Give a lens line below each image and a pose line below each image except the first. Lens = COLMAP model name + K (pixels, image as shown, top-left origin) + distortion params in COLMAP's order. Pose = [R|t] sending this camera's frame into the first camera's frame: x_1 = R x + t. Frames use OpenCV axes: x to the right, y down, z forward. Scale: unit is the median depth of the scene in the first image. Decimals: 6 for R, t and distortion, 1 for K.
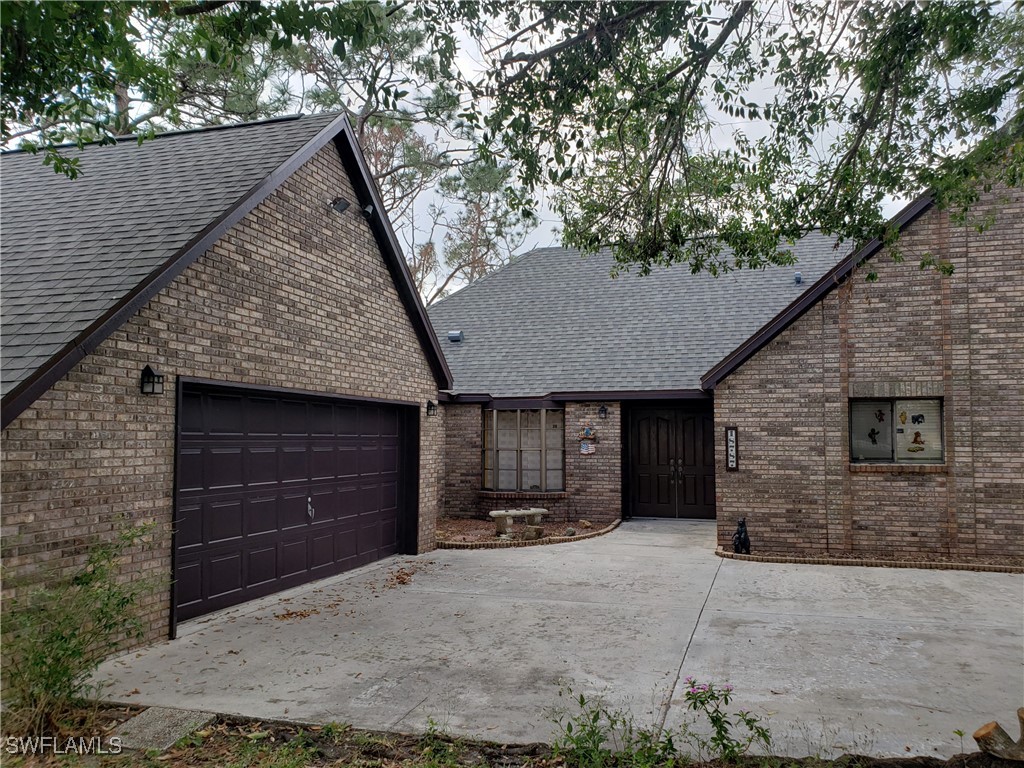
lens RADIAL K [[770.8, 0, 513.8], [0, 770.8, 385.6], [0, 0, 1]] dist [0.015915, -0.002662]
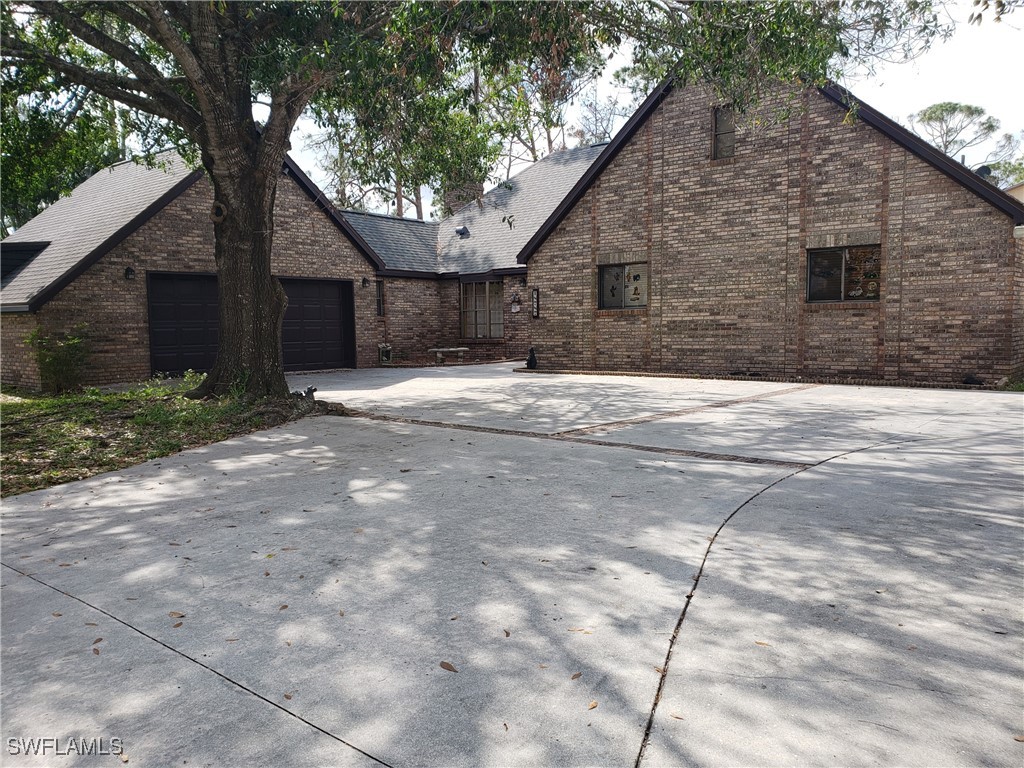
lens RADIAL K [[770.8, 0, 511.0], [0, 770.8, 391.3], [0, 0, 1]] dist [0.015915, -0.002662]
pose [[0.918102, 0.018339, -0.395919, 0.889307], [0.044339, 0.987906, 0.148578, 0.028507], [0.393855, -0.153964, 0.906186, -0.429283]]
